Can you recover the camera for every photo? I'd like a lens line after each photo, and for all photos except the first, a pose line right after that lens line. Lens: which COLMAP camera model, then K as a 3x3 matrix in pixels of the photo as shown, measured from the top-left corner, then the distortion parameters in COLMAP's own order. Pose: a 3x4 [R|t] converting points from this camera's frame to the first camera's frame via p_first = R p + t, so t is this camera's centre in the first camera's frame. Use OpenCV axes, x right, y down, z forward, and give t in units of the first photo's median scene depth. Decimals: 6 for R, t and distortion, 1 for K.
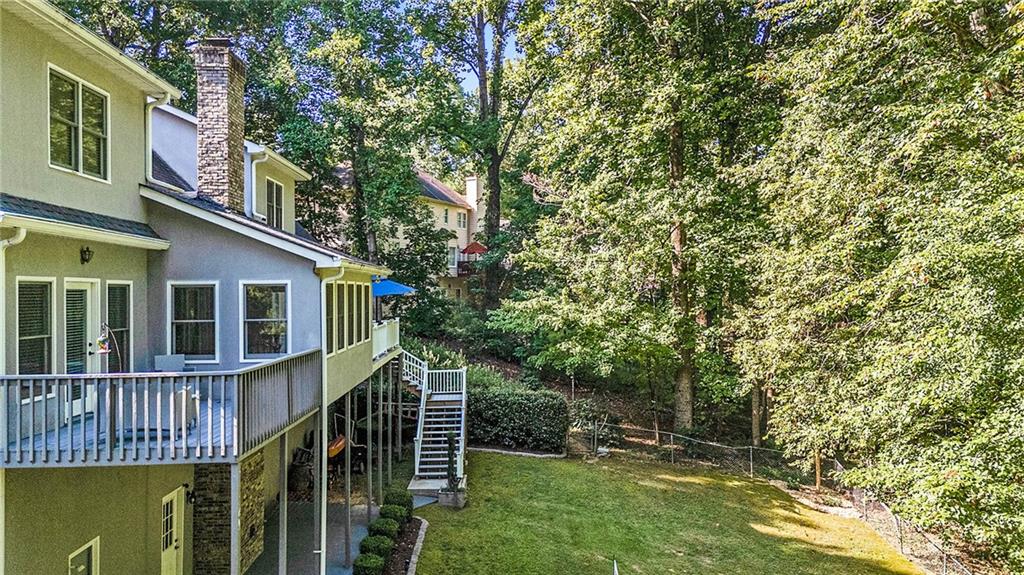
lens RADIAL K [[762.8, 0, 514.4], [0, 762.8, 285.2], [0, 0, 1]] dist [0.060647, -0.011417]
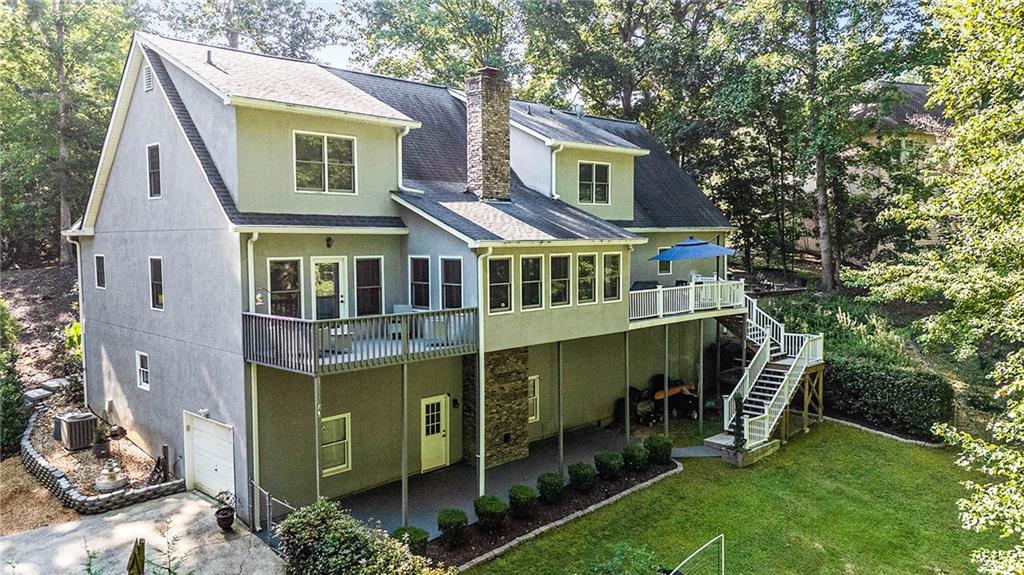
lens RADIAL K [[762.8, 0, 515.6], [0, 762.8, 291.4], [0, 0, 1]] dist [0.060647, -0.011417]
pose [[0.688436, 0.051755, -0.723448, 0.556718], [0.008907, 0.996772, 0.079784, -0.037780], [0.725242, -0.061369, 0.685753, 0.103201]]
